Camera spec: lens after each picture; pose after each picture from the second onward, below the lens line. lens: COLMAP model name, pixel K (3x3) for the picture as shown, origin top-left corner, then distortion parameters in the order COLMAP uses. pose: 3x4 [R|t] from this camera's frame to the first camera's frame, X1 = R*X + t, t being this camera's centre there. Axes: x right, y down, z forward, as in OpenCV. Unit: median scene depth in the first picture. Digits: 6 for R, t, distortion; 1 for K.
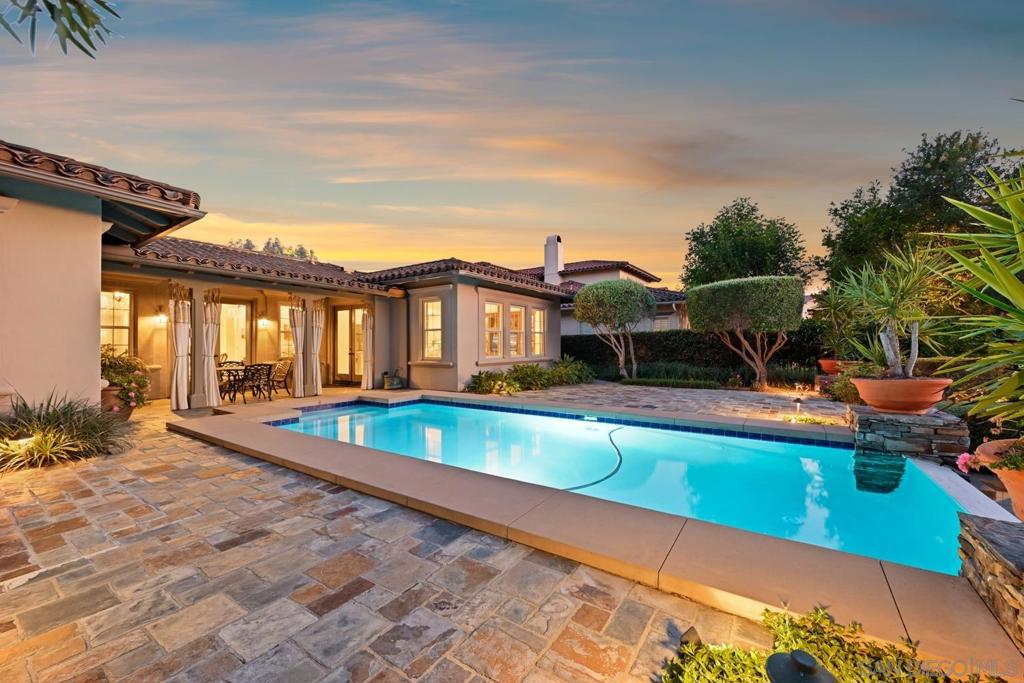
lens RADIAL K [[406.9, 0, 512.0], [0, 406.9, 341.5], [0, 0, 1]] dist [0.000425, -0.000208]
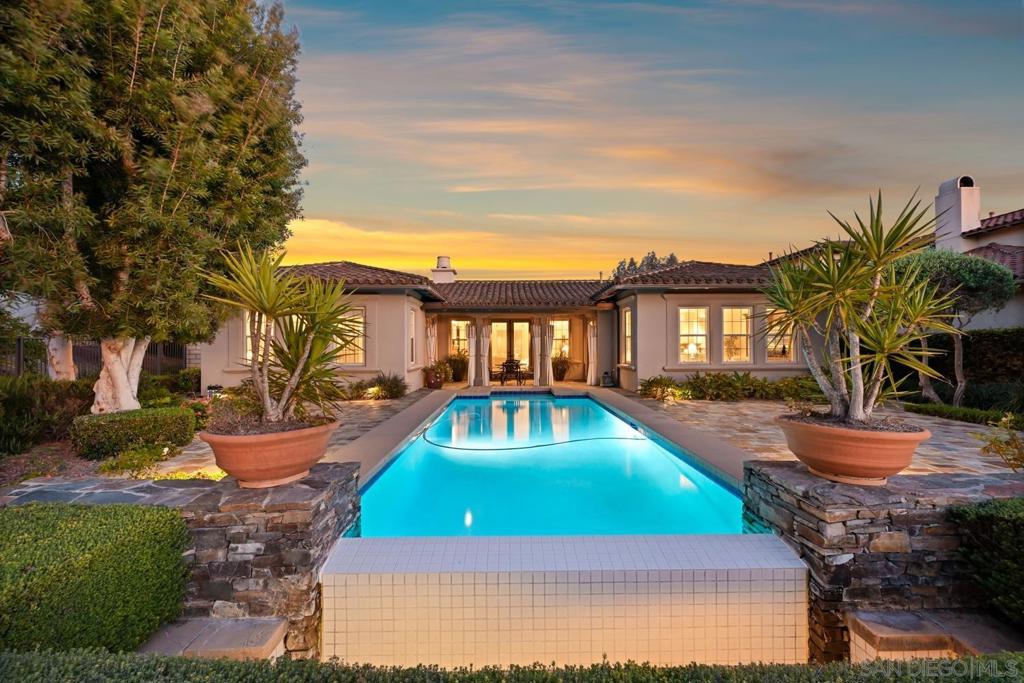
lens RADIAL K [[406.9, 0, 512.0], [0, 406.9, 341.5], [0, 0, 1]] dist [0.000425, -0.000208]
pose [[0.564996, -0.005883, -0.825073, 0.545190], [0.011797, 0.999930, 0.000948, -0.019927], [0.825010, -0.010269, 0.565026, 0.101834]]
